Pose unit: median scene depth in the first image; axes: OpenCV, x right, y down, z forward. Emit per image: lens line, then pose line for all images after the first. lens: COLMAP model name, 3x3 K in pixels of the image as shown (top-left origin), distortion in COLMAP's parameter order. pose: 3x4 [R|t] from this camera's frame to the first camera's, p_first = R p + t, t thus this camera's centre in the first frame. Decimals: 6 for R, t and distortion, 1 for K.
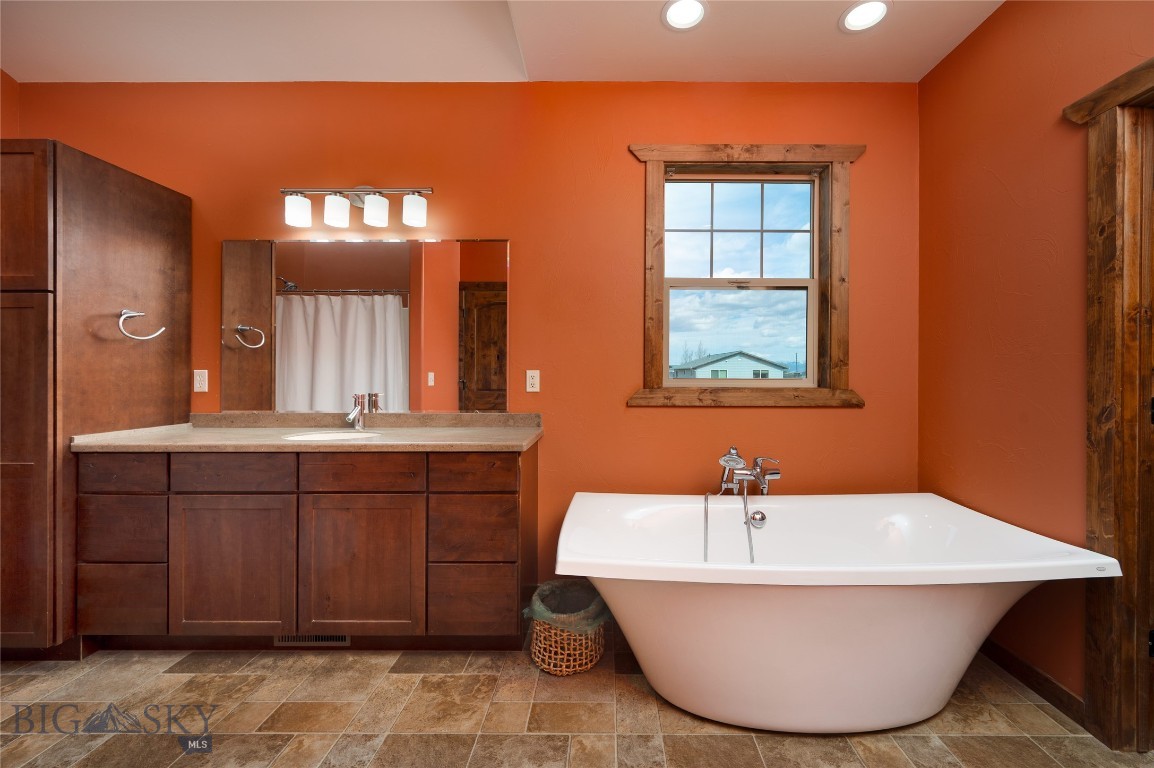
lens RADIAL K [[475.9, 0, 605.9], [0, 475.9, 376.3], [0, 0, 1]] dist [-0.001070, 0.000031]
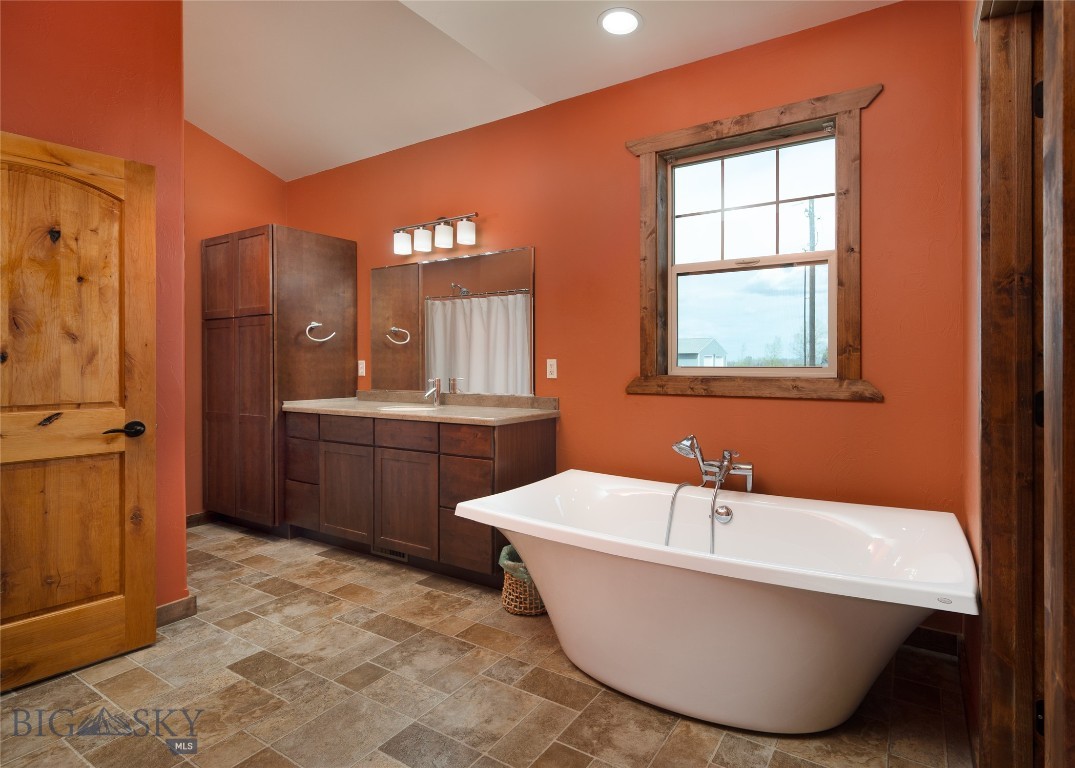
lens RADIAL K [[540.9, 0, 596.2], [0, 540.9, 365.4], [0, 0, 1]] dist [0.000328, -0.000798]
pose [[0.864976, -0.000818, -0.501813, 0.611598], [0.001341, 0.999999, 0.000681, 0.000857], [0.501812, -0.001262, 0.864976, -0.060741]]
